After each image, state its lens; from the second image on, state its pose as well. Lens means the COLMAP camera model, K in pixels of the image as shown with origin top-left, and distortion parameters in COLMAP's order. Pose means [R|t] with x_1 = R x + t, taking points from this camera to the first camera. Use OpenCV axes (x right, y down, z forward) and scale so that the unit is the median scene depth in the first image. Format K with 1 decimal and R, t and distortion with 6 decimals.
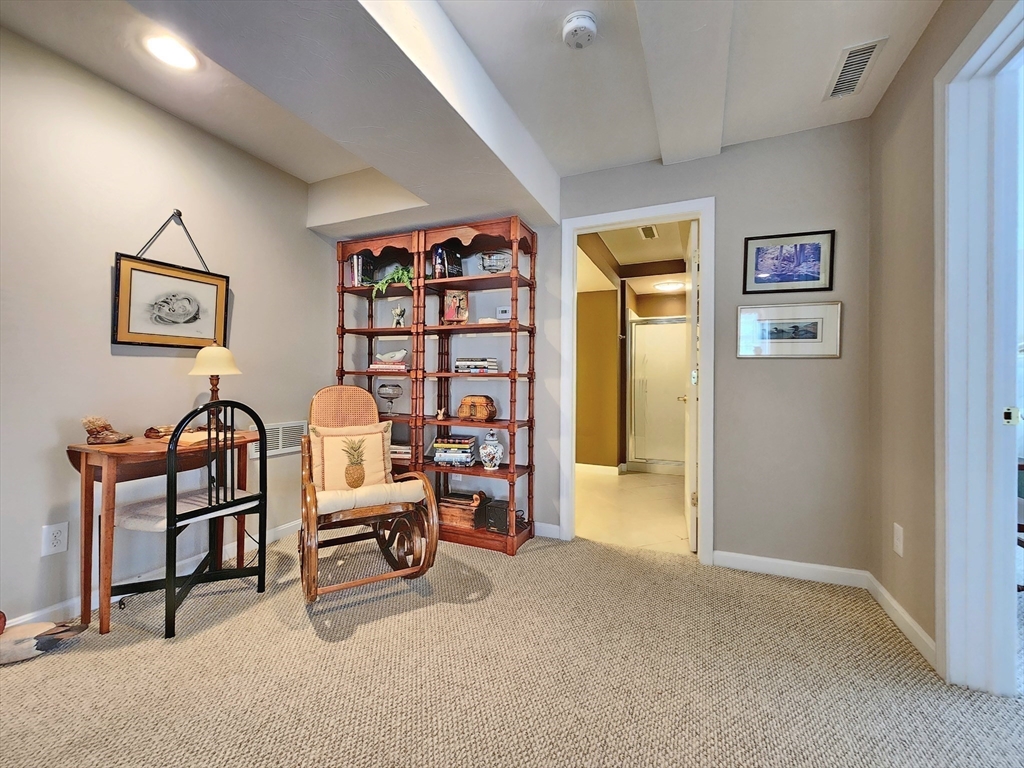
lens RADIAL K [[434.8, 0, 518.7], [0, 434.8, 378.0], [0, 0, 1]] dist [0.000535, 0.000180]
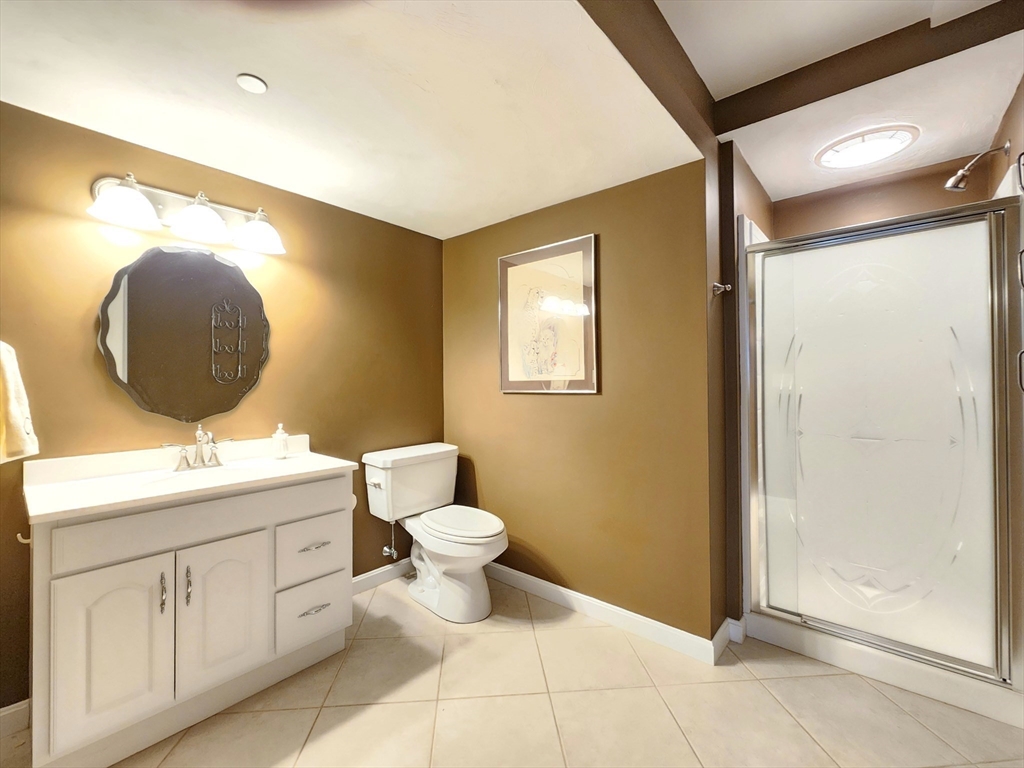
lens RADIAL K [[434.8, 0, 518.7], [0, 434.8, 378.0], [0, 0, 1]] dist [0.000535, 0.000180]
pose [[0.963897, -0.014404, -0.265884, 0.162728], [0.013658, 0.999896, -0.004652, -0.012686], [0.265923, 0.000852, 0.963994, 0.573782]]
